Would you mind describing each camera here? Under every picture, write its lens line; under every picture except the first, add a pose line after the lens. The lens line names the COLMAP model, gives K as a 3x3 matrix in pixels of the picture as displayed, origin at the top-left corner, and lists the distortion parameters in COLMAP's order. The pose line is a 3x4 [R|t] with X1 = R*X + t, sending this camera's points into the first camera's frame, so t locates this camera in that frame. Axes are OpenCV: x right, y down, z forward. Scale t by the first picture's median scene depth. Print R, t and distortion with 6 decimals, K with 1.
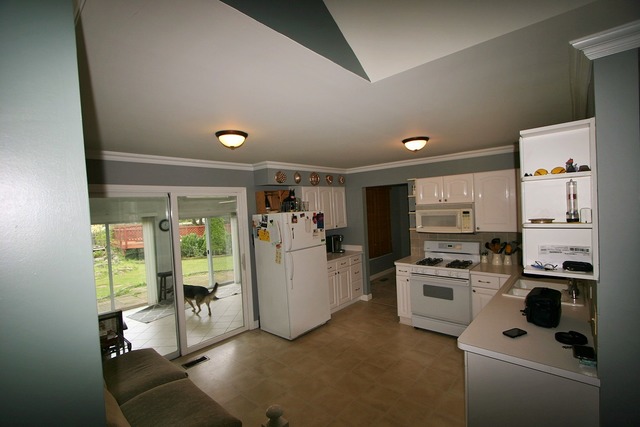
lens RADIAL K [[290.6, 0, 317.9], [0, 290.6, 216.1], [0, 0, 1]] dist [0.004278, 0.000405]
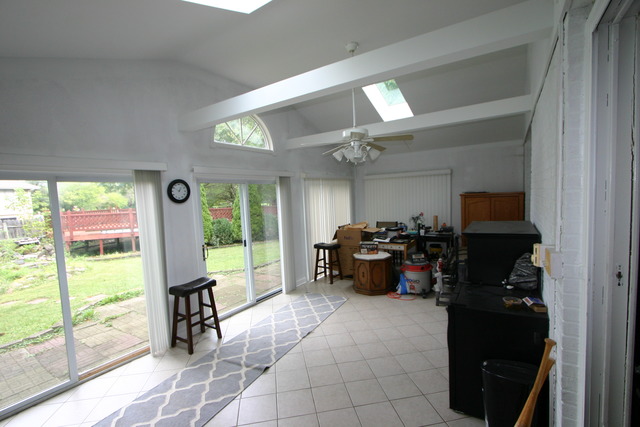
lens RADIAL K [[290.6, 0, 316.1], [0, 290.6, 214.8], [0, 0, 1]] dist [0.004278, 0.000405]
pose [[0.990763, -0.006121, 0.135468, -0.304240], [0.001654, 0.999452, 0.033066, 0.046741], [-0.135597, -0.032536, 0.990230, 0.397855]]
